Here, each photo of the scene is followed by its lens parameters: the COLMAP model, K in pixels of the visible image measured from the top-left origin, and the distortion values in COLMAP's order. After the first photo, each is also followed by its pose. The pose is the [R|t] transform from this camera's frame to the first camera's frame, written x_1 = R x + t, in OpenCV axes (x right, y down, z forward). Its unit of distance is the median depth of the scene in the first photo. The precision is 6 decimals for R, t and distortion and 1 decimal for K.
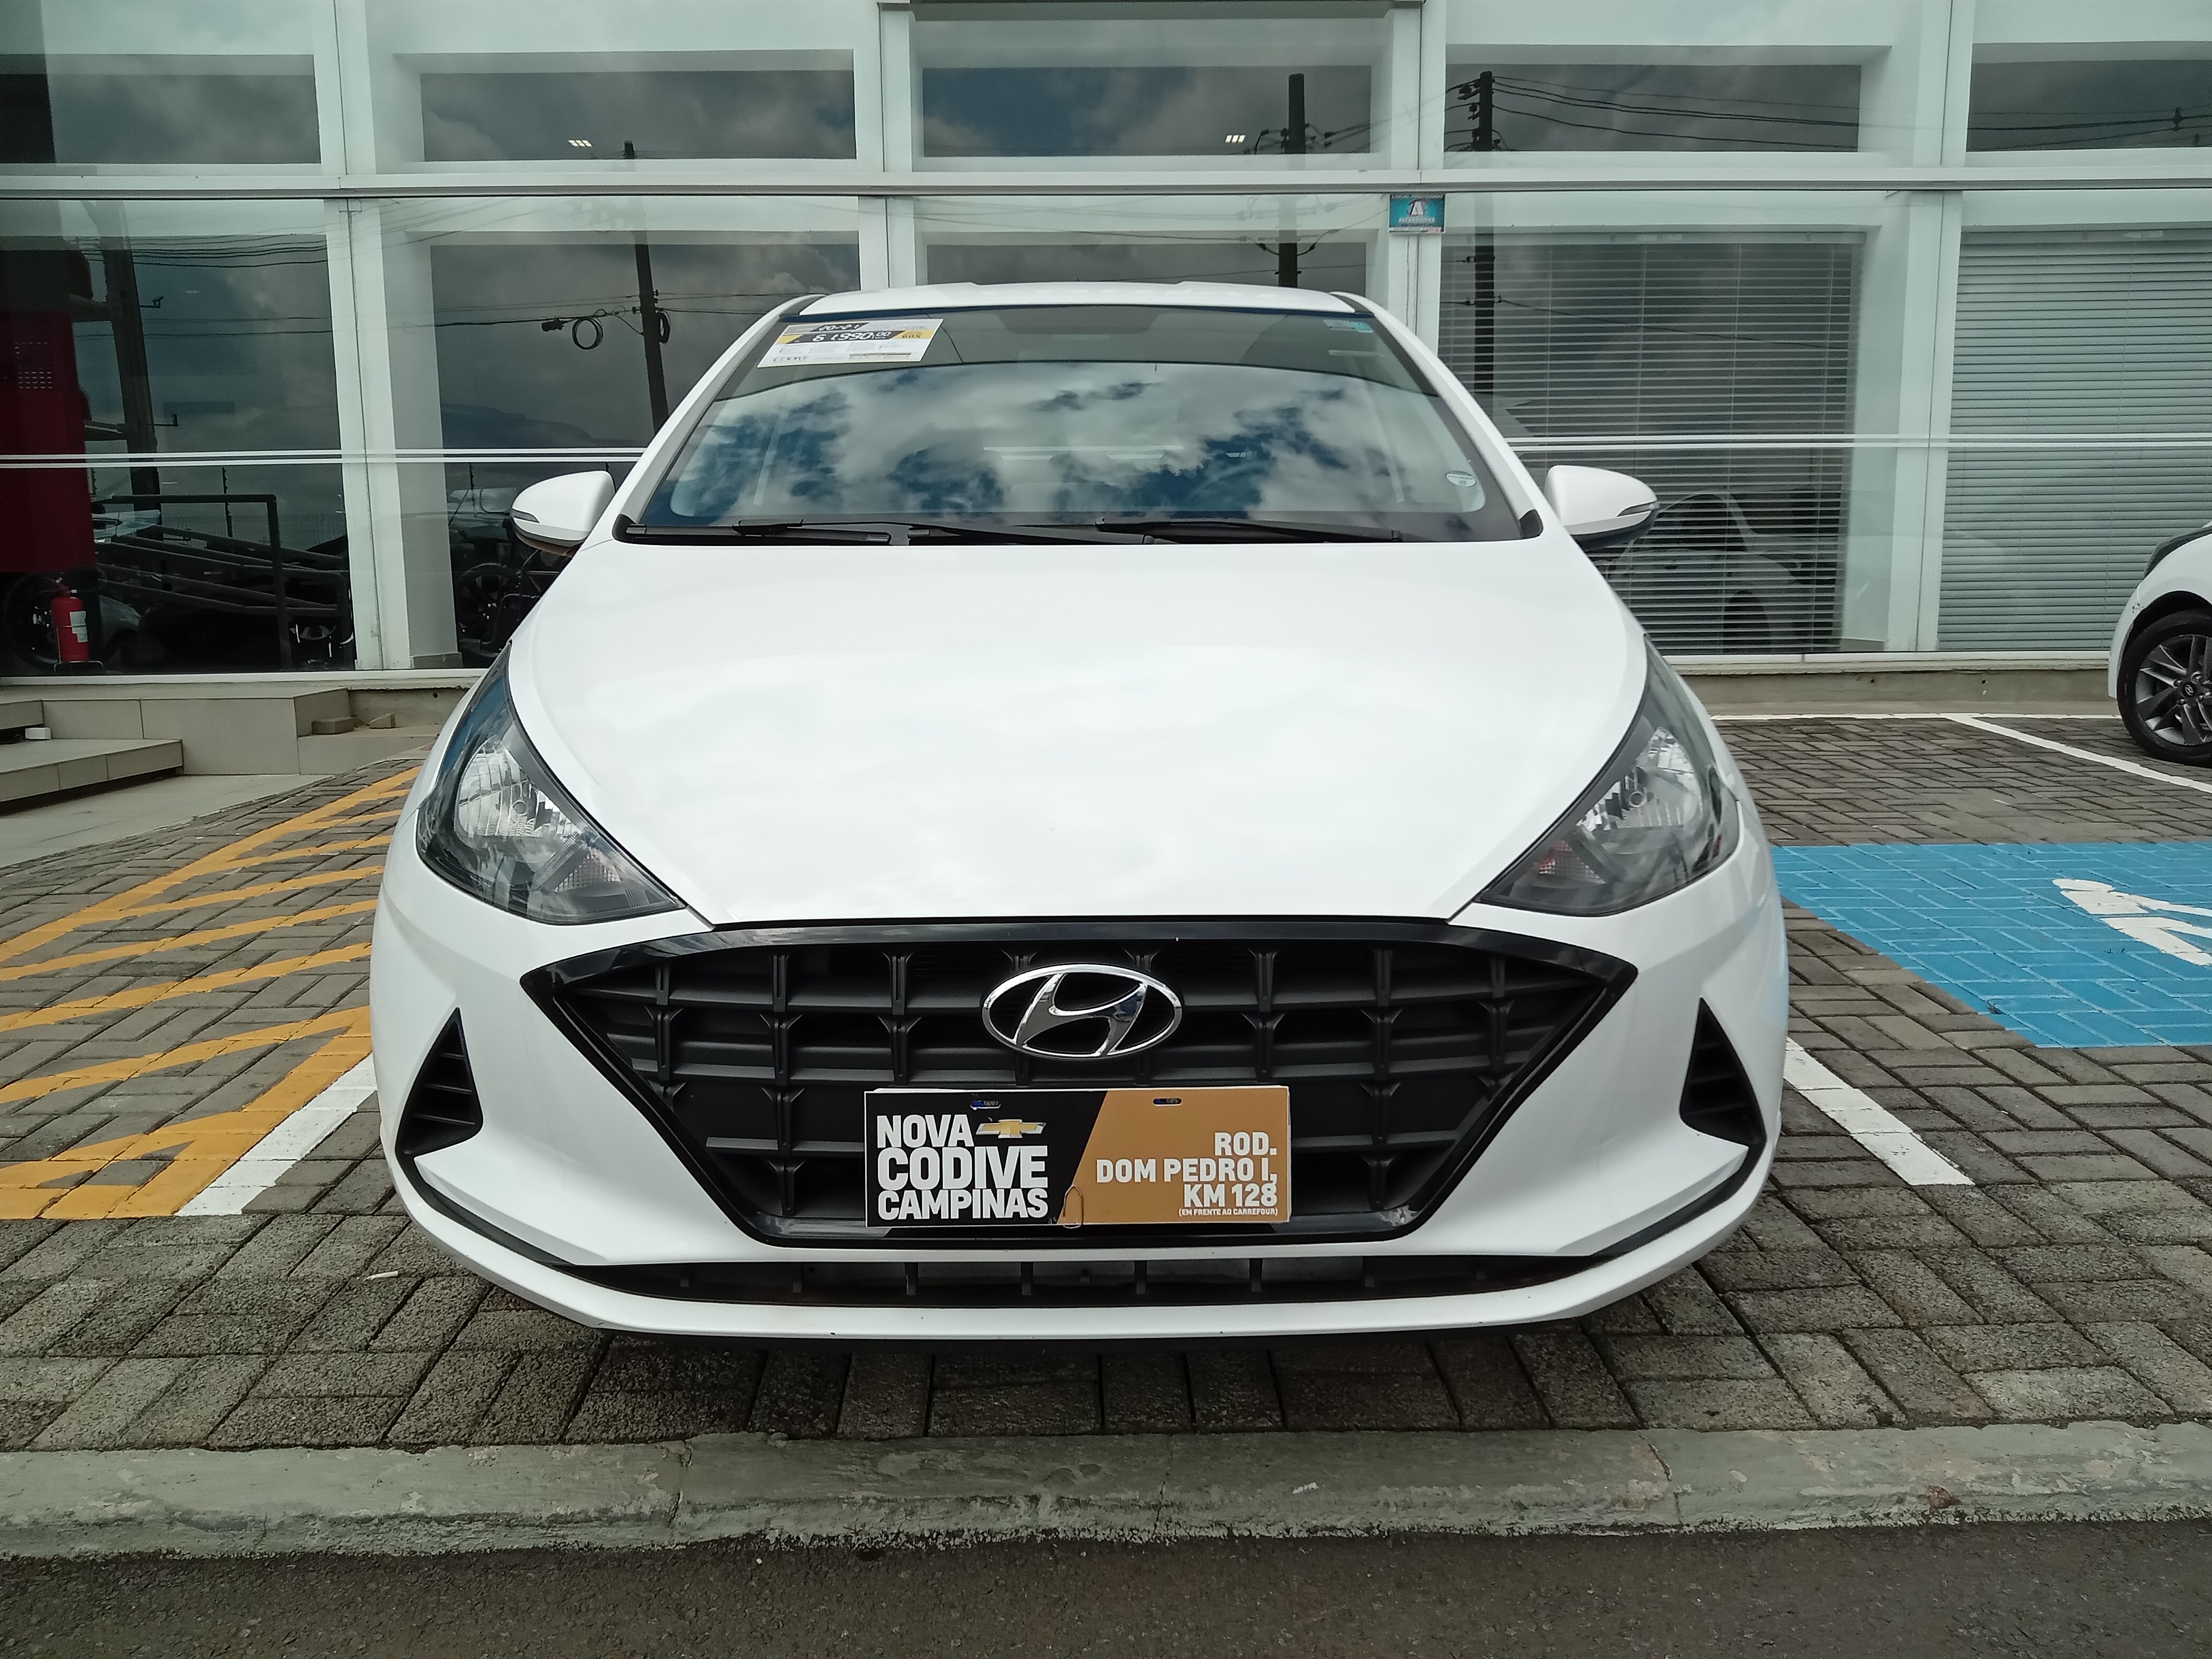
lens RADIAL K [[1643.8, 0, 1113.4], [0, 1643.8, 775.2], [0, 0, 1]] dist [0.001750, -0.001346]
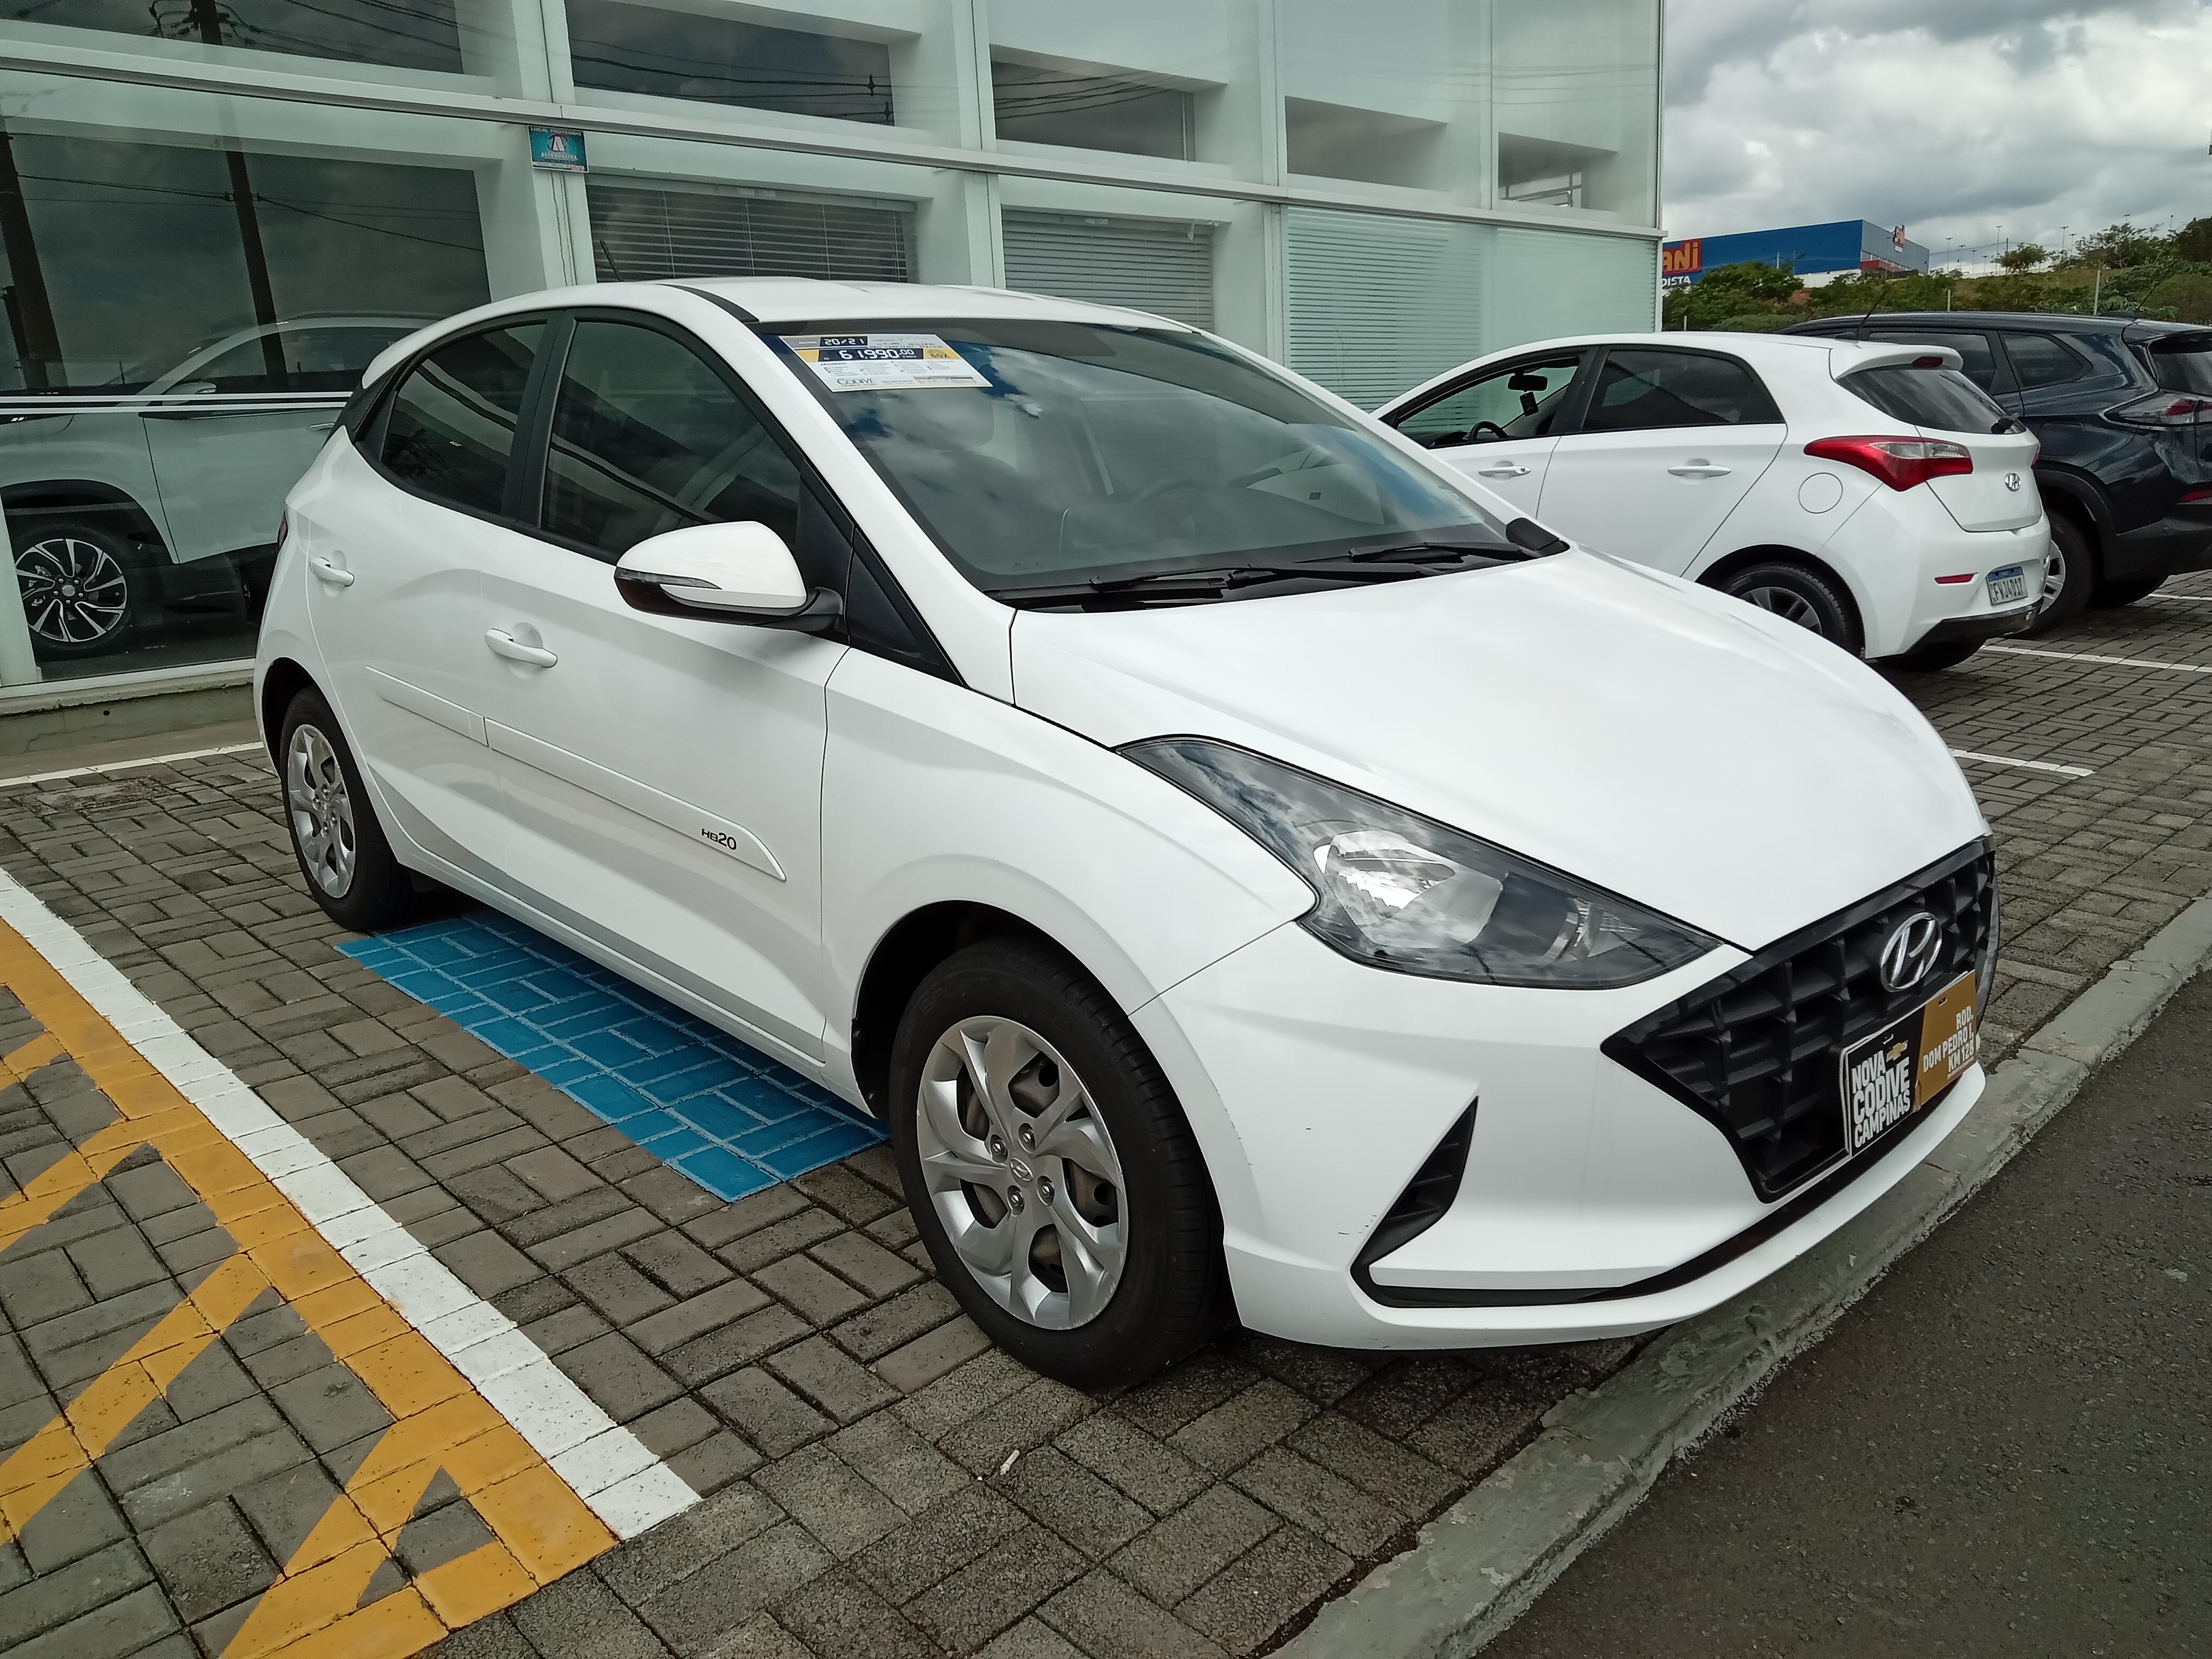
lens RADIAL K [[1620.7, 0, 1107.2], [0, 1620.7, 803.6], [0, 0, 1]] dist [0.011301, -0.006618]
pose [[0.735535, -0.170233, 0.655751, -0.781360], [0.123746, 0.985392, 0.117006, -0.121707], [-0.666090, -0.004915, 0.745855, 0.263772]]
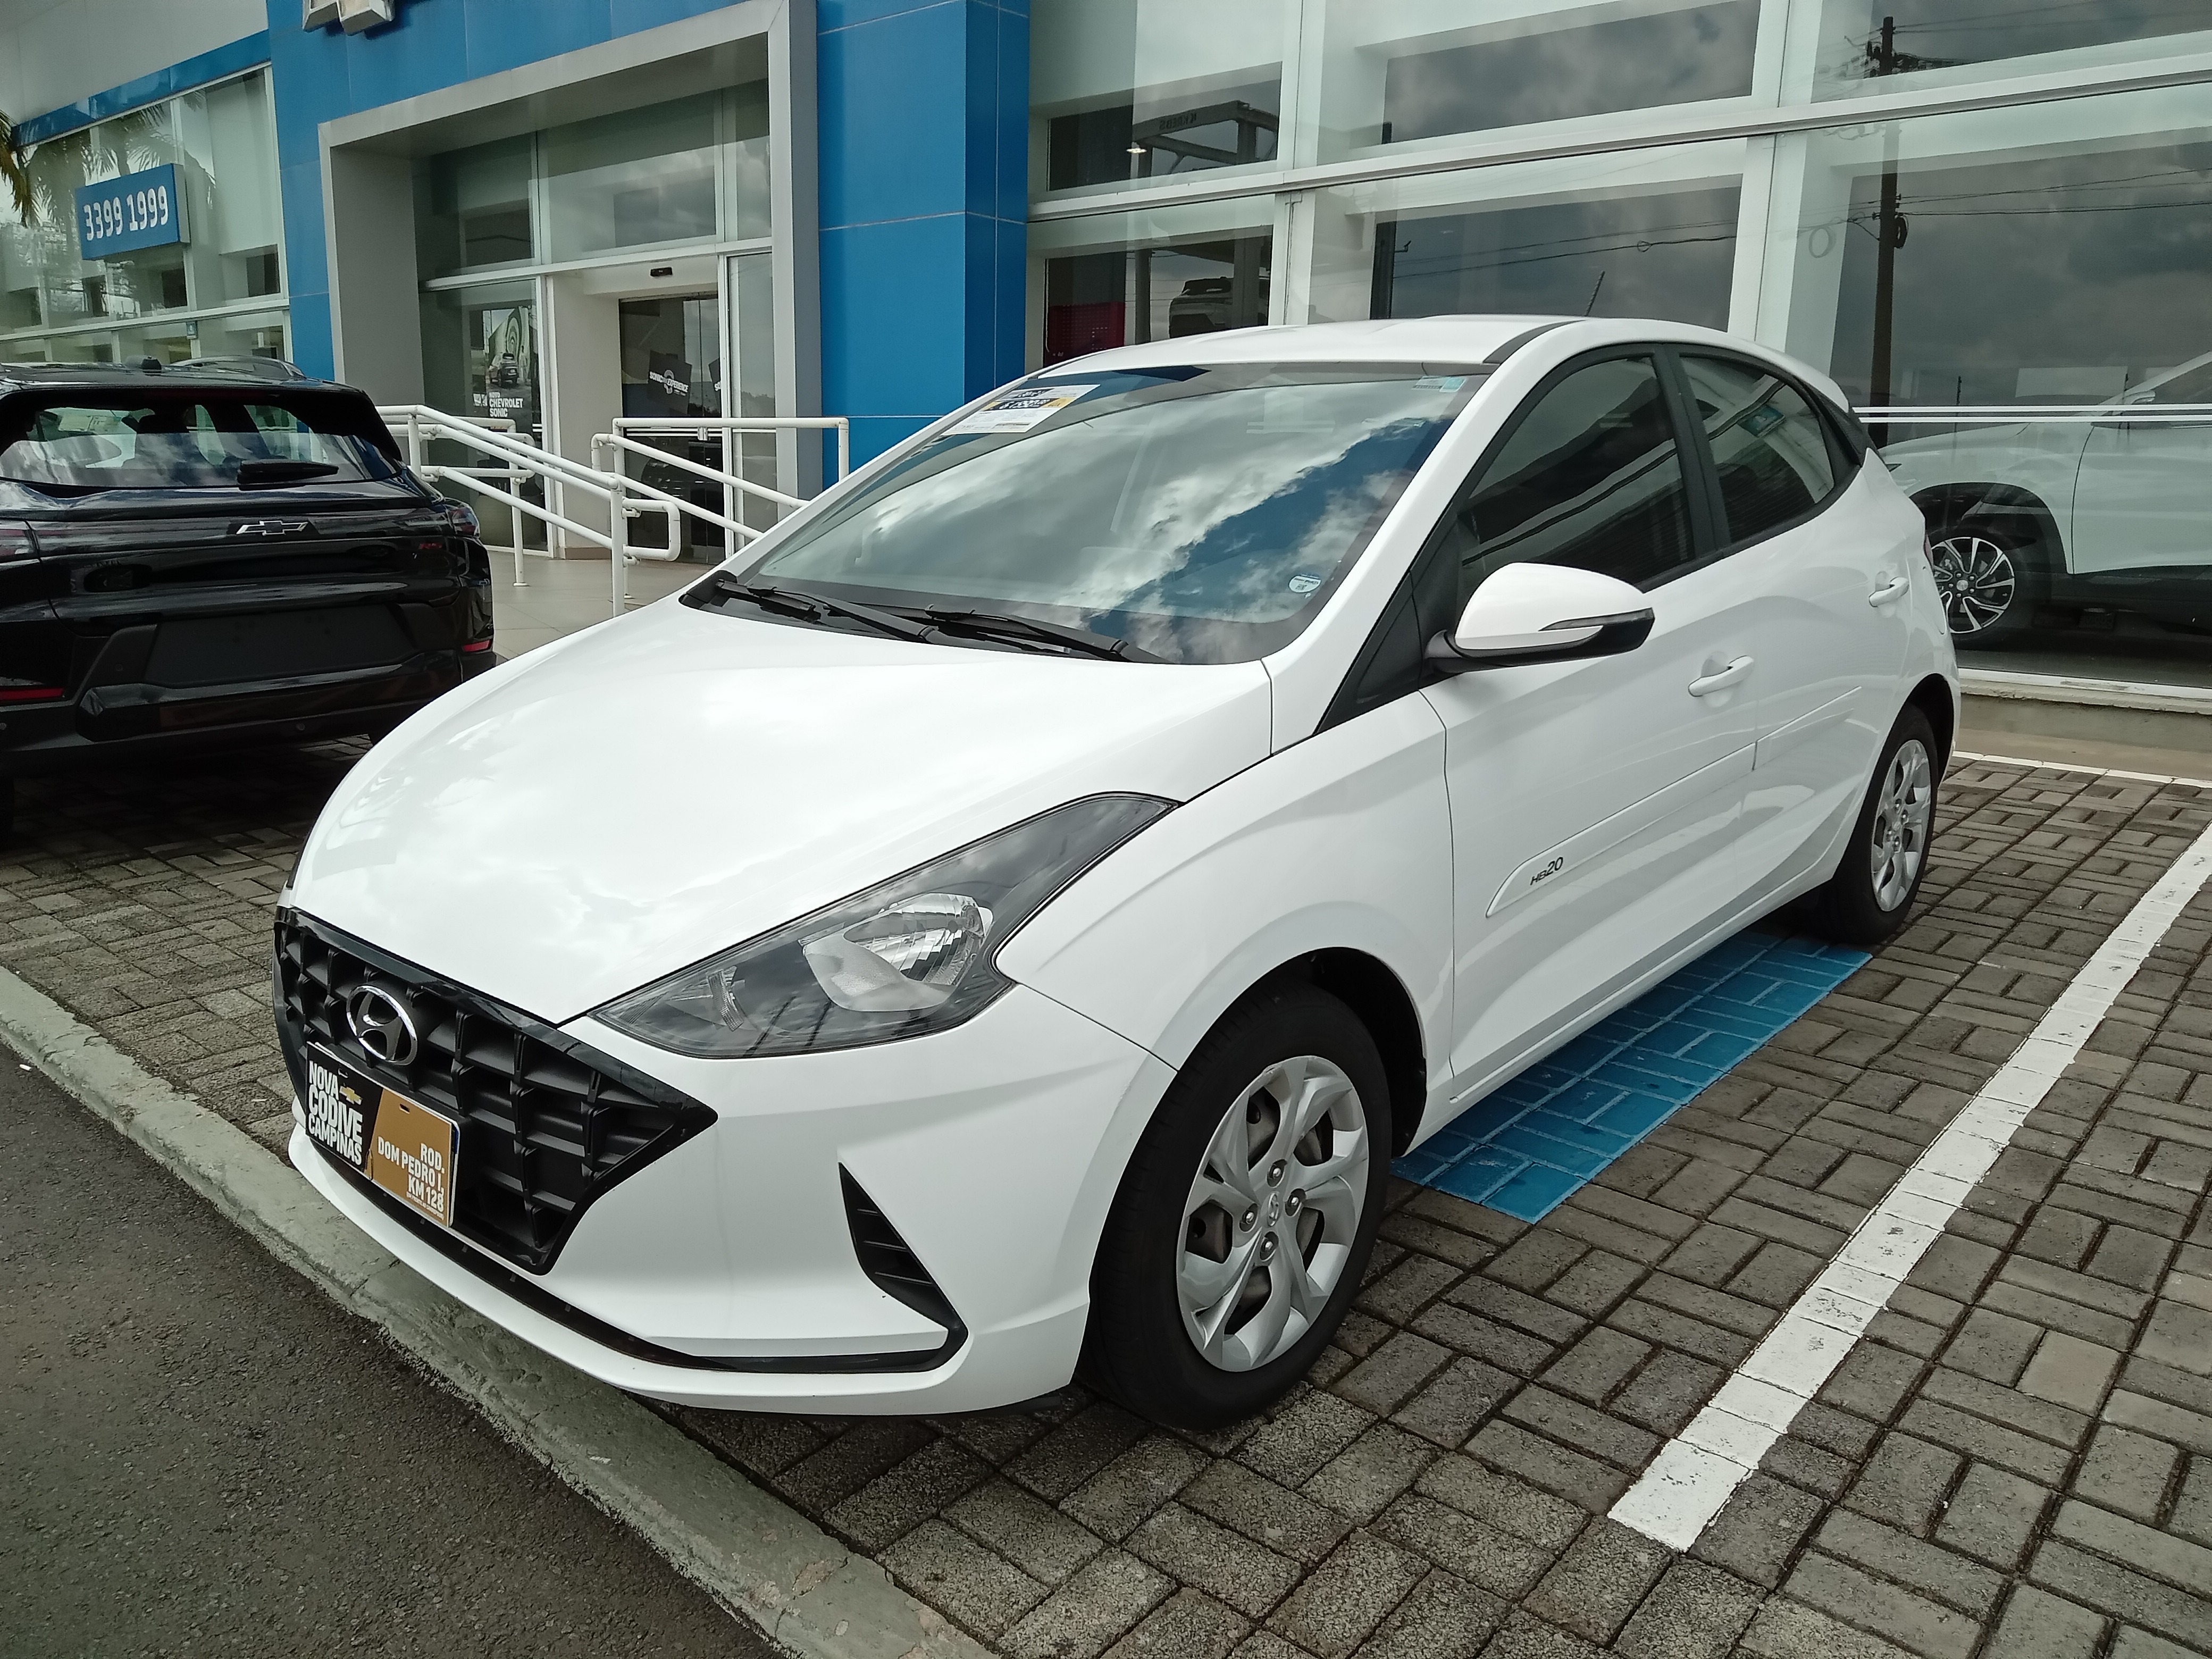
lens RADIAL K [[1639.9, 0, 1104.5], [0, 1639.9, 786.4], [0, 0, 1]] dist [0.005436, 0.000701]
pose [[0.733979, 0.151238, -0.662119, 0.737354], [-0.111165, 0.988496, 0.102559, -0.145117], [0.670013, -0.001672, 0.742348, 0.234478]]
